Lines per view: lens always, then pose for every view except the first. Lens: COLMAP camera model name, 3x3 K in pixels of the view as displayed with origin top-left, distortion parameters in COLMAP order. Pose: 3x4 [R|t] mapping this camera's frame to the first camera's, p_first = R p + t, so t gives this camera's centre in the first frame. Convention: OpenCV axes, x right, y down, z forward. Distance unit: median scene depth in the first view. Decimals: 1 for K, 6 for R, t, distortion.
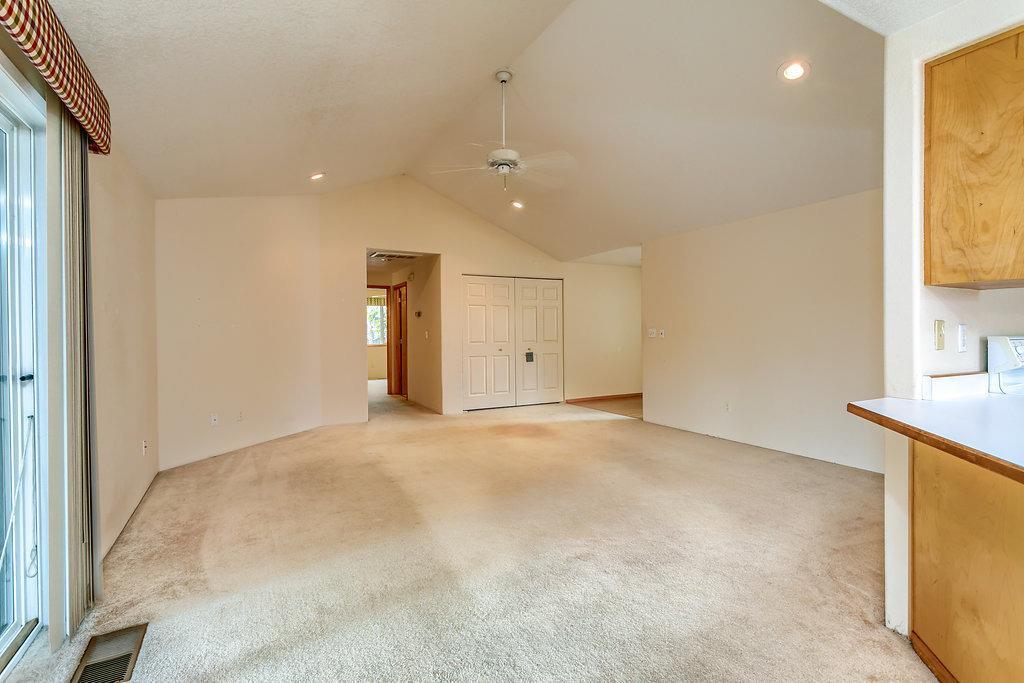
lens RADIAL K [[483.8, 0, 509.6], [0, 483.8, 335.0], [0, 0, 1]] dist [0.000644, 0.000840]
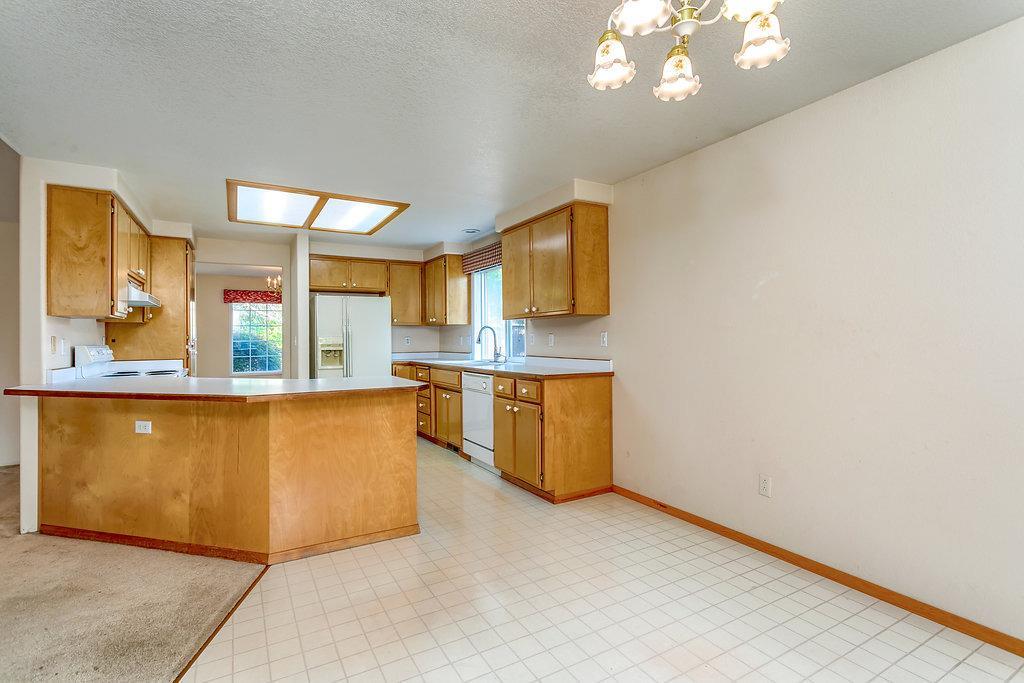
lens RADIAL K [[483.8, 0, 509.6], [0, 483.8, 335.0], [0, 0, 1]] dist [0.000644, 0.000840]
pose [[-0.016451, 0.013260, 0.999777, -0.838941], [0.015645, 0.999793, -0.013003, 0.011093], [-0.999742, 0.015428, -0.016655, -0.566353]]
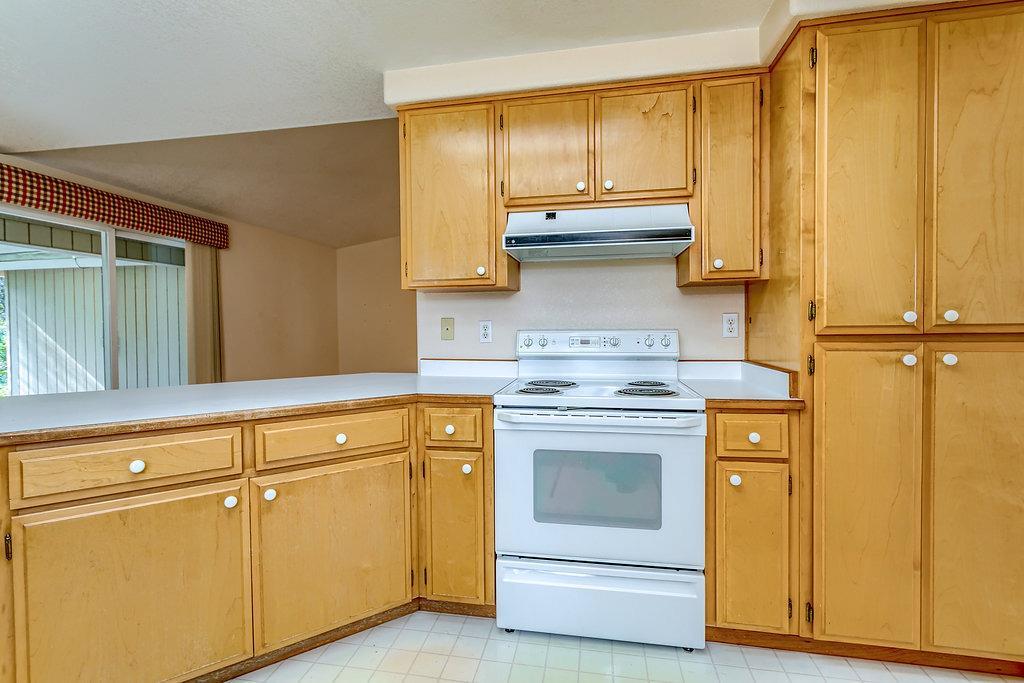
lens RADIAL K [[483.8, 0, 509.6], [0, 483.8, 335.0], [0, 0, 1]] dist [0.000644, 0.000840]
pose [[0.773853, 0.013165, -0.633229, 1.912421], [0.000100, 0.999781, 0.020907, -0.011593], [0.633365, -0.016242, 0.773682, 0.079669]]
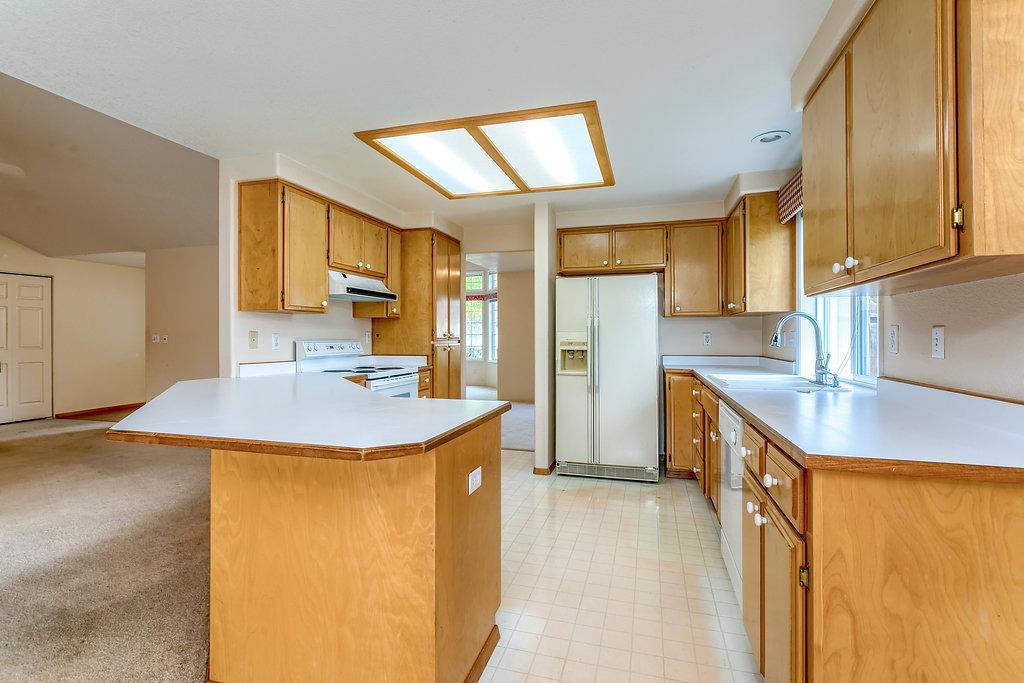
lens RADIAL K [[483.8, 0, 509.6], [0, 483.8, 335.0], [0, 0, 1]] dist [0.000644, 0.000840]
pose [[0.706864, 0.006924, 0.707316, 0.324853], [0.001447, 0.999936, -0.011235, 0.003192], [-0.707348, 0.008965, 0.706809, -0.887000]]
